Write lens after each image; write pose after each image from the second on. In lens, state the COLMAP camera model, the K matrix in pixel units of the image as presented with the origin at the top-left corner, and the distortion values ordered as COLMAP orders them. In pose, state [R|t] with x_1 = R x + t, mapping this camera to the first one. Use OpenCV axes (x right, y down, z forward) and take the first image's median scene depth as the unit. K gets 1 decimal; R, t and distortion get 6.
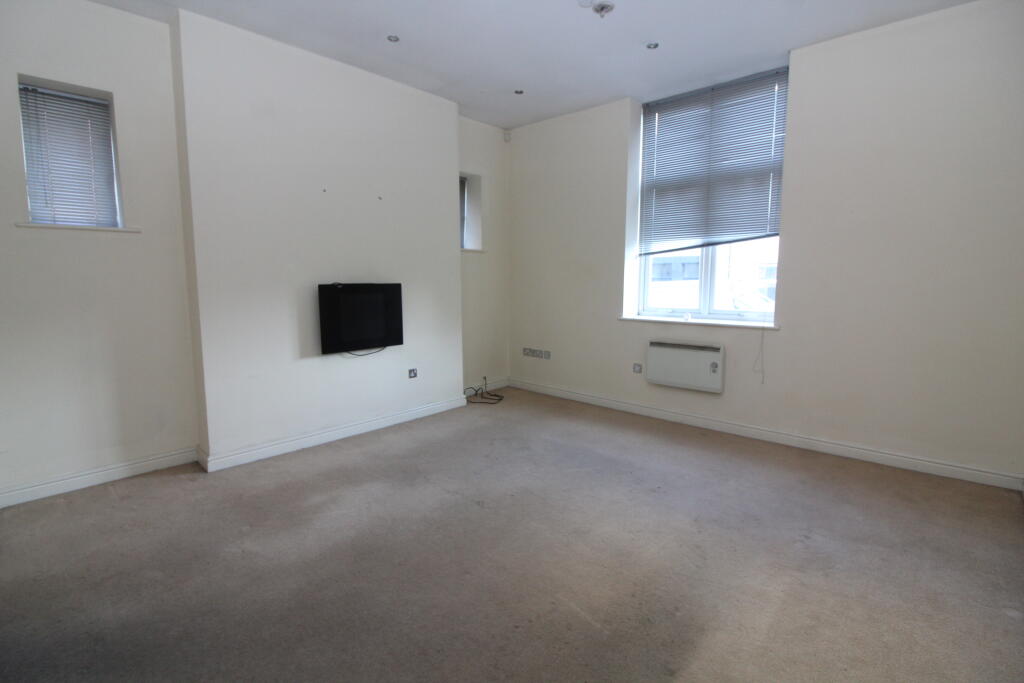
lens RADIAL K [[482.3, 0, 512.0], [0, 482.3, 341.5], [0, 0, 1]] dist [0.016563, -0.000507]
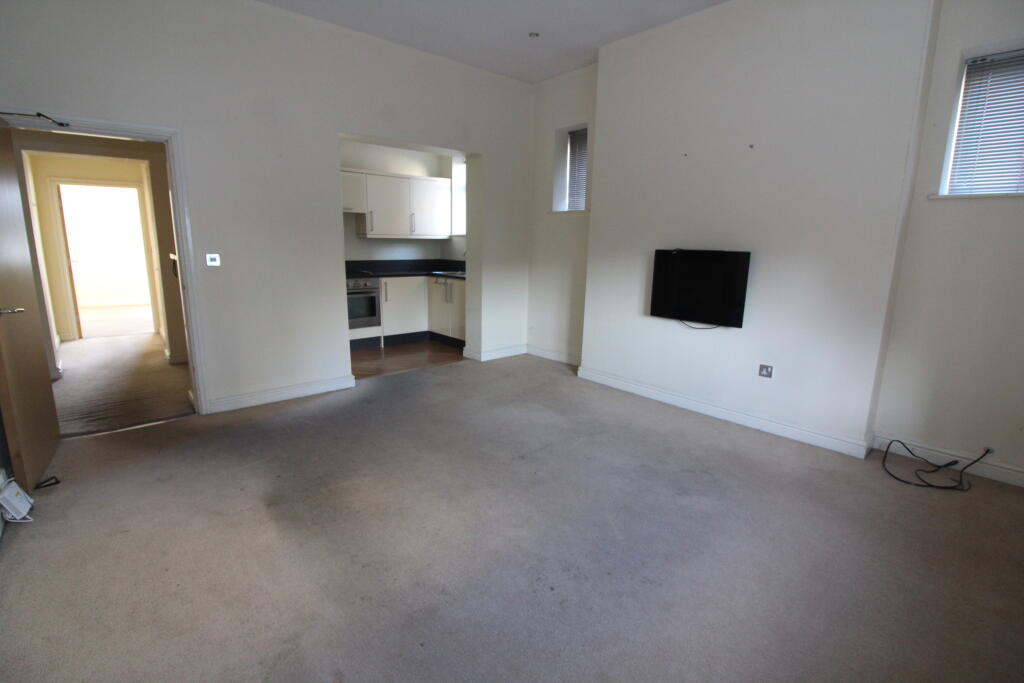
lens RADIAL K [[482.3, 0, 512.0], [0, 482.3, 341.5], [0, 0, 1]] dist [0.016563, -0.000507]
pose [[-0.128968, 0.194836, -0.972320, 0.682972], [-0.147352, 0.965858, 0.213086, -0.097991], [0.980640, 0.170754, -0.095855, 0.782210]]
